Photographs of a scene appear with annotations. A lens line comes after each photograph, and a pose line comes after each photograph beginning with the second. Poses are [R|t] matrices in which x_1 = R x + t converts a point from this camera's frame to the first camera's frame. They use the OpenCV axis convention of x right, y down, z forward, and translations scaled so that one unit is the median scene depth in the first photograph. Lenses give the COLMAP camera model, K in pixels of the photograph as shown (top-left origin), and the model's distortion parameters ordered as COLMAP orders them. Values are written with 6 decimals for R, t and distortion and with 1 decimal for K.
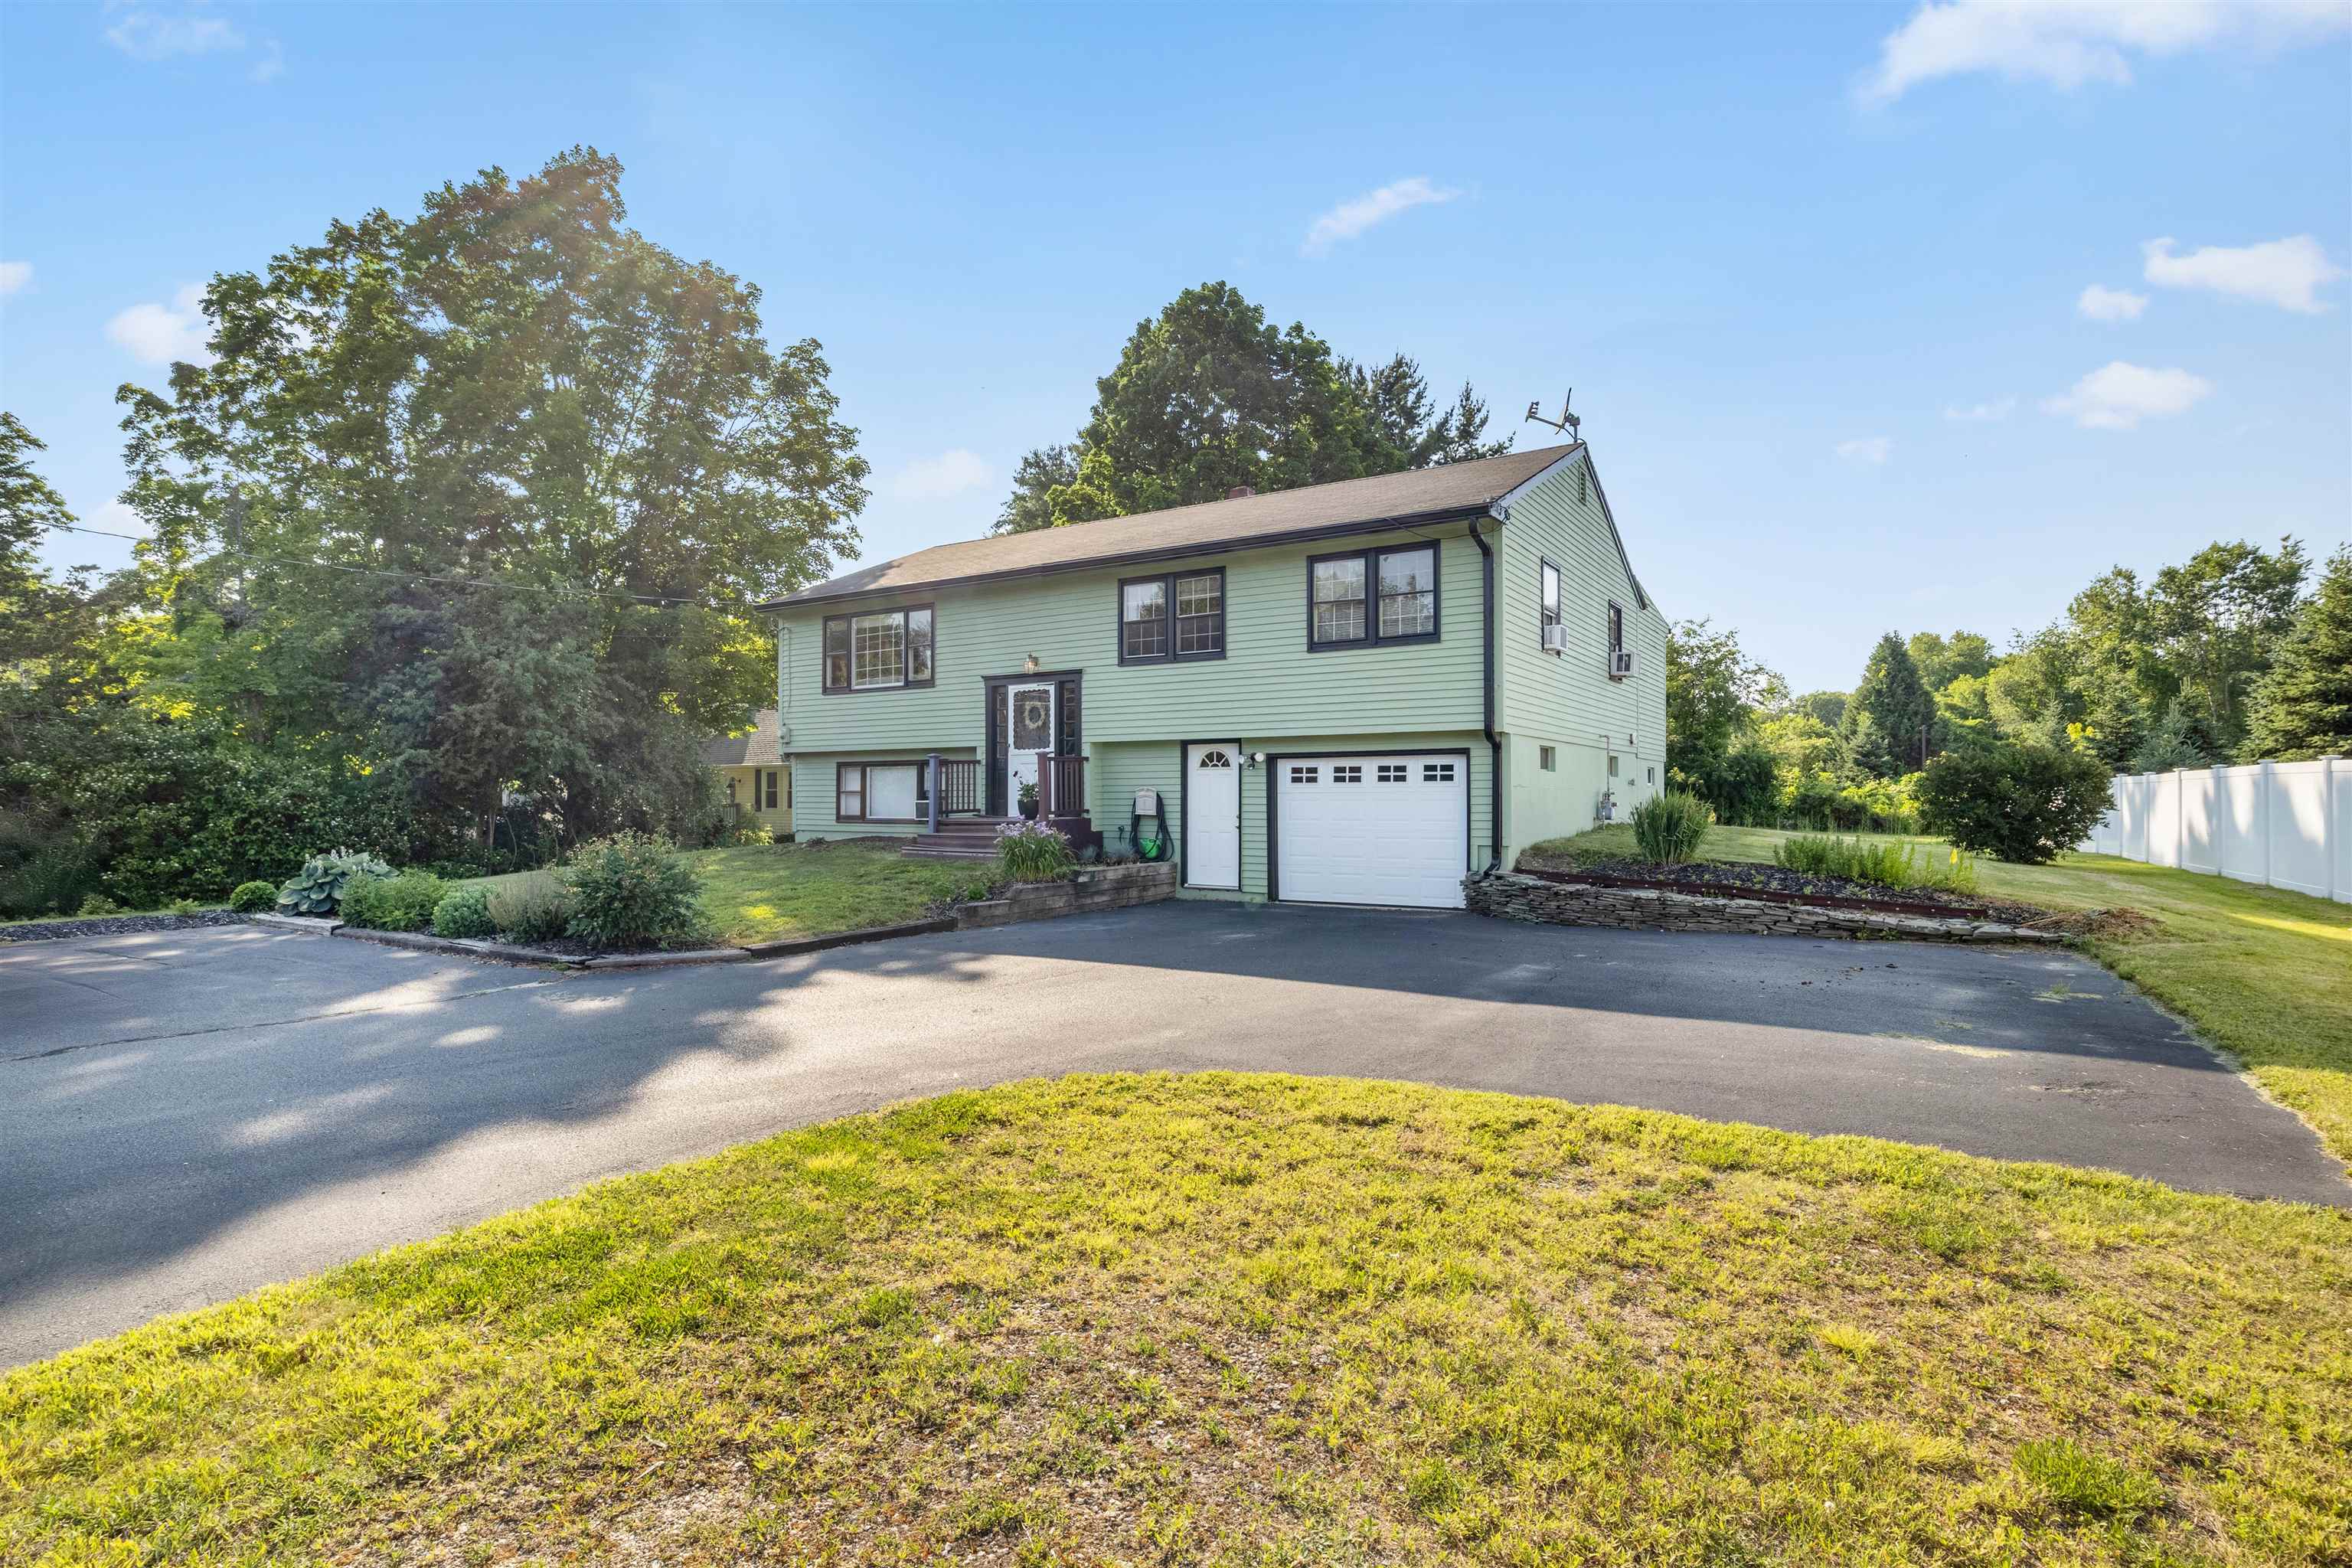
lens RADIAL K [[1173.1, 0, 1183.8], [0, 1173.1, 742.8], [0, 0, 1]] dist [-0.012515, 0.000140]
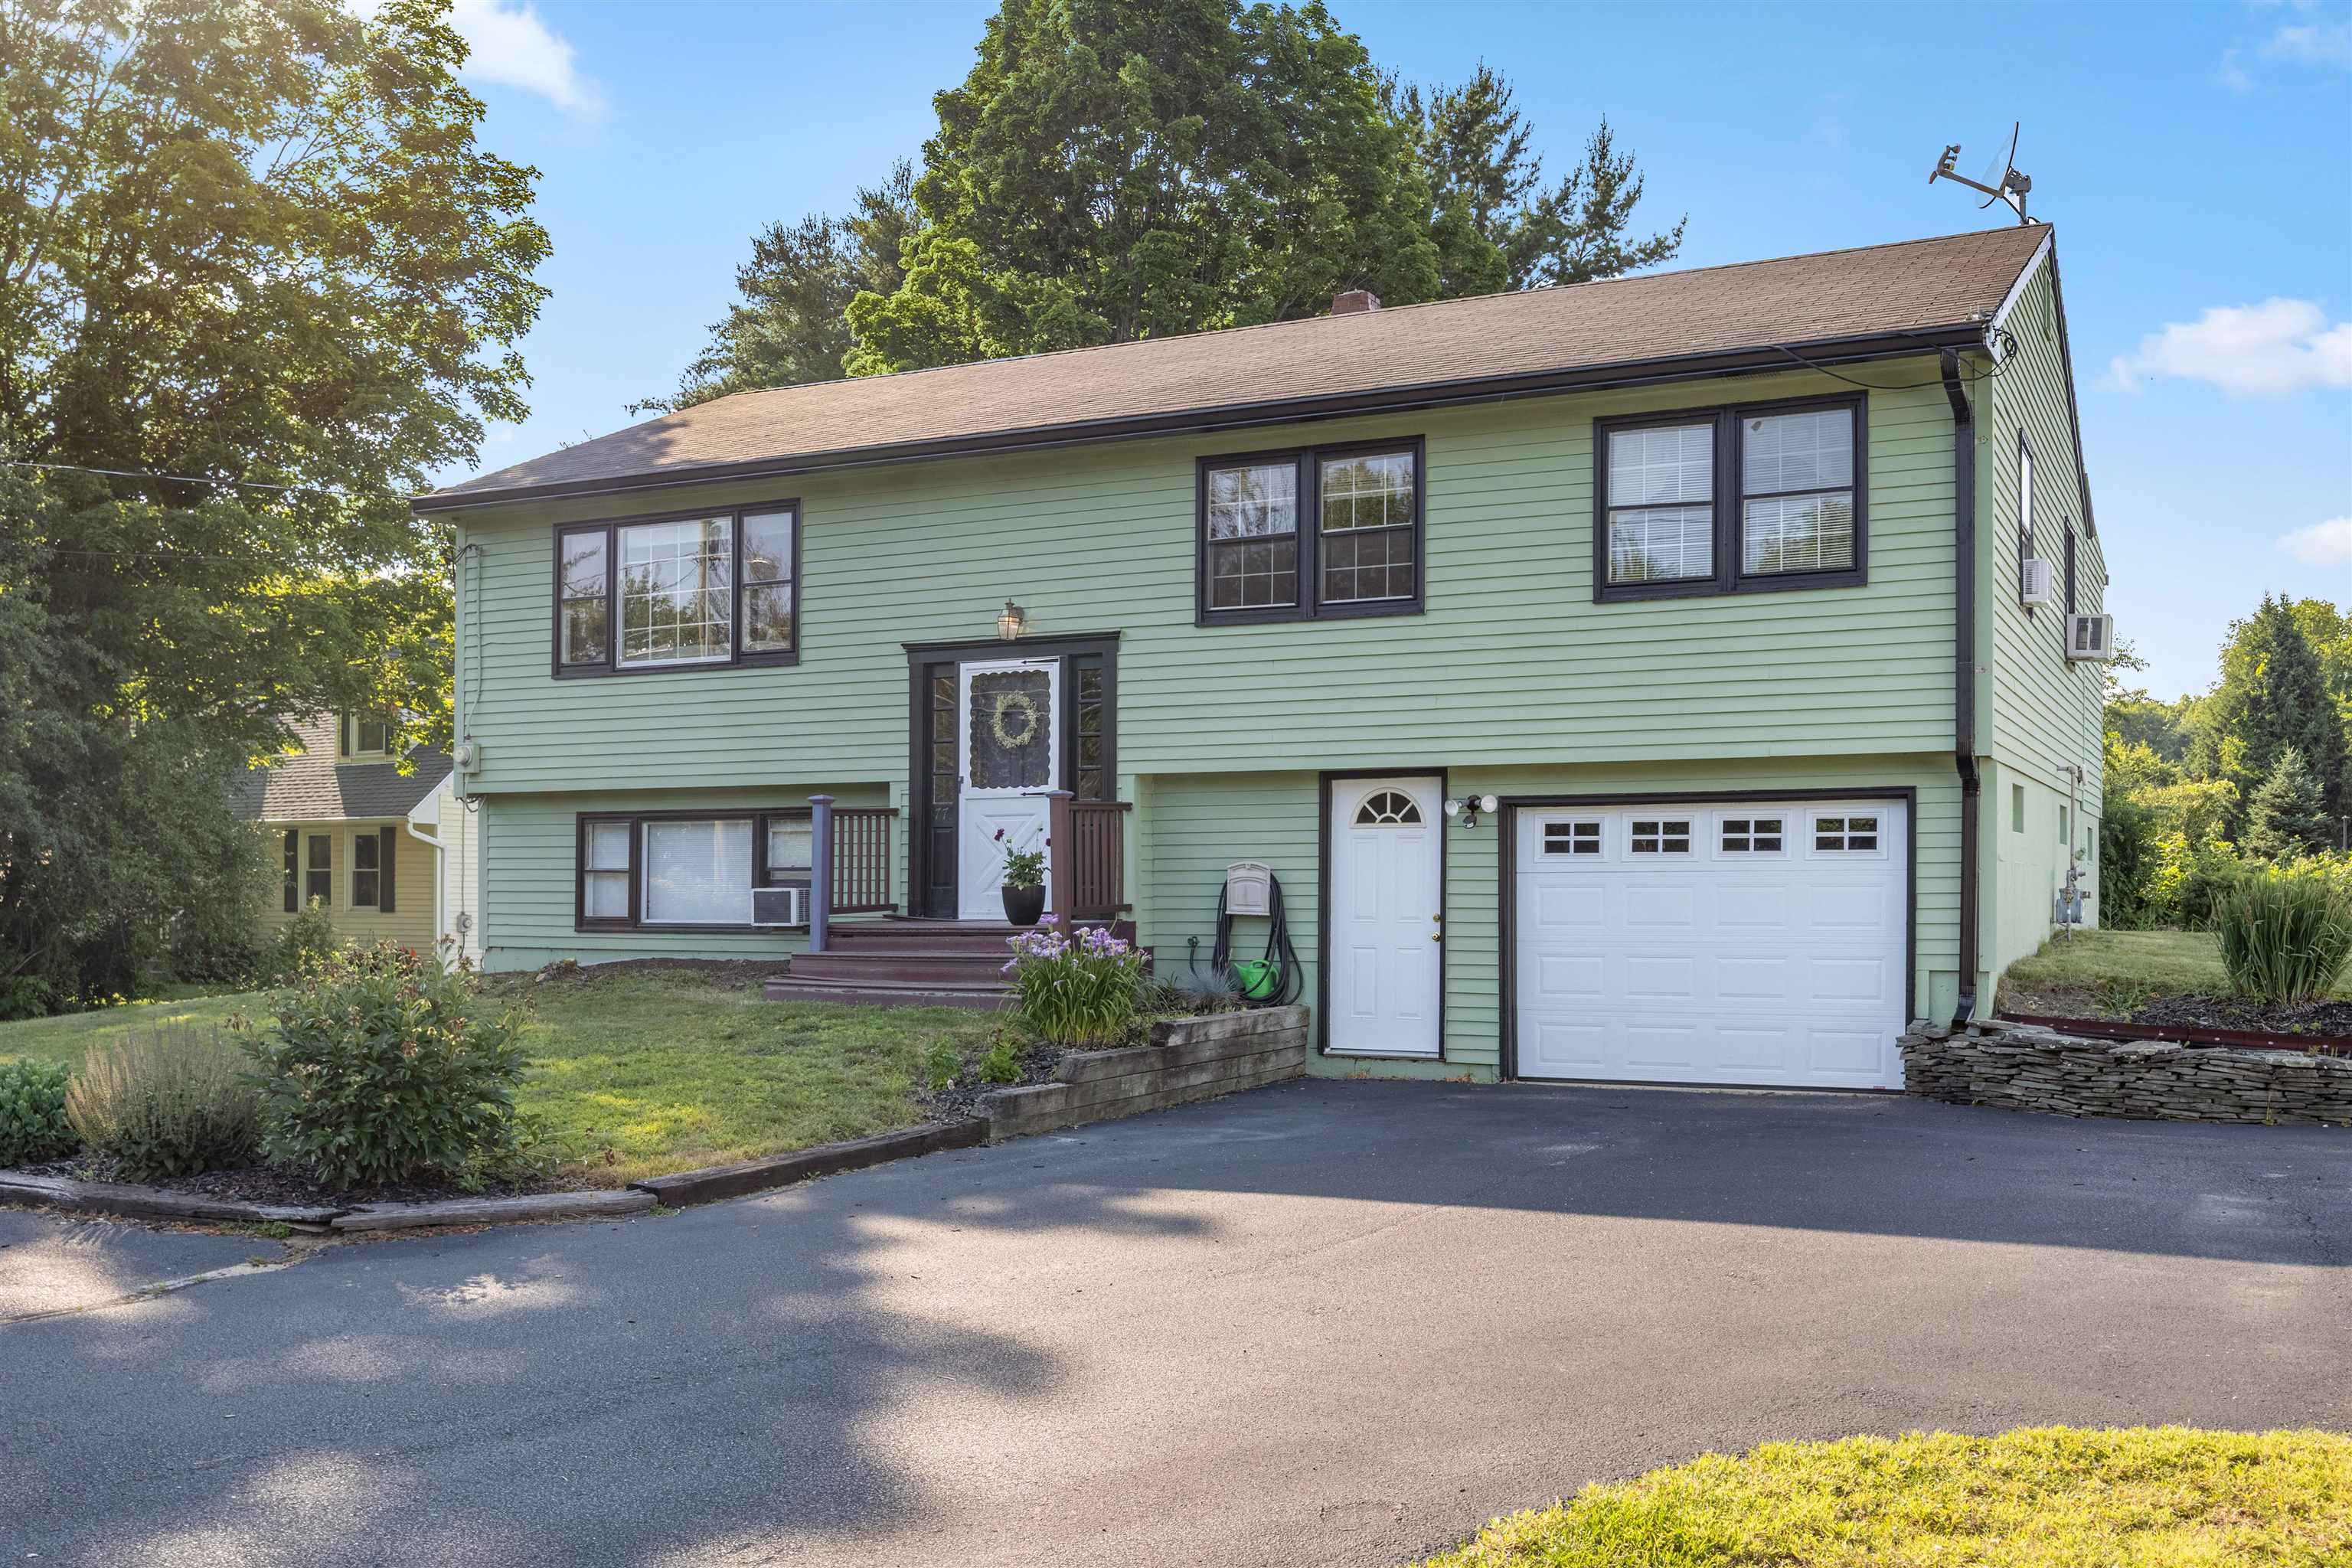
lens RADIAL K [[2164.3, 0, 1175.1], [0, 2164.3, 791.4], [0, 0, 1]] dist [-0.033801, 0.000000]
pose [[0.995046, 0.004457, 0.099316, -0.150917], [-0.004628, 0.999988, 0.001496, 0.005423], [-0.099309, -0.001948, 0.995055, 0.052653]]
